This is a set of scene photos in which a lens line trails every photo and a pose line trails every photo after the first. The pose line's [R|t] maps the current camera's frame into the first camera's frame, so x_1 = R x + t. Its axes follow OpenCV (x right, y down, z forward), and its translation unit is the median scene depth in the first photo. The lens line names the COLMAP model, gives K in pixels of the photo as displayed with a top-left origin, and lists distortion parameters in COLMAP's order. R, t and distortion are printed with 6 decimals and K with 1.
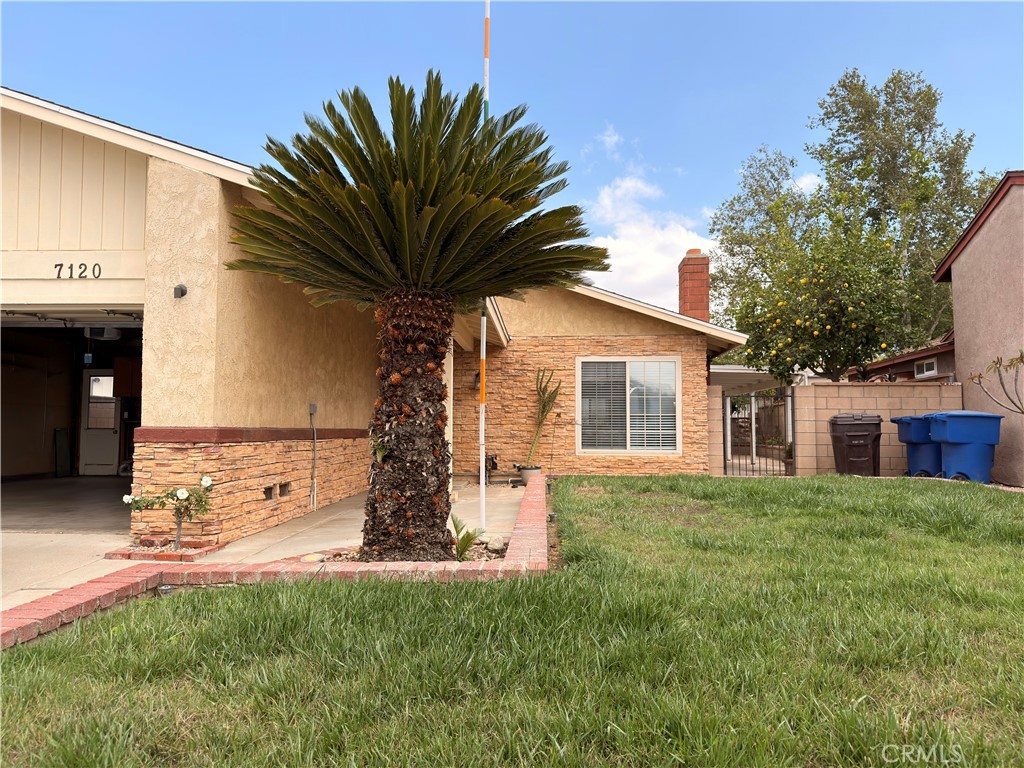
lens RADIAL K [[722.1, 0, 512.0], [0, 722.1, 384.0], [0, 0, 1]] dist [0.007923, 0.002578]
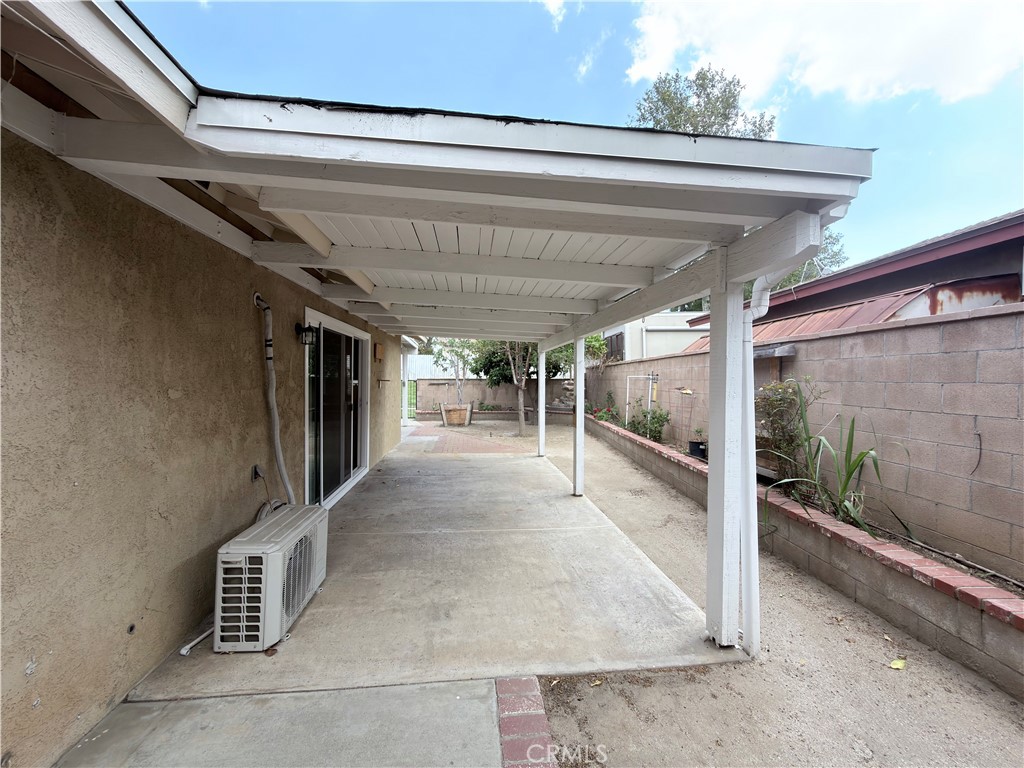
lens RADIAL K [[407.5, 0, 514.1], [0, 407.5, 384.6], [0, 0, 1]] dist [-0.001040, -0.000137]
pose [[0.986188, -0.012725, 0.165141, 0.394949], [-0.001035, 0.996551, 0.082971, 0.028989], [-0.165627, -0.081996, 0.982774, 1.203117]]
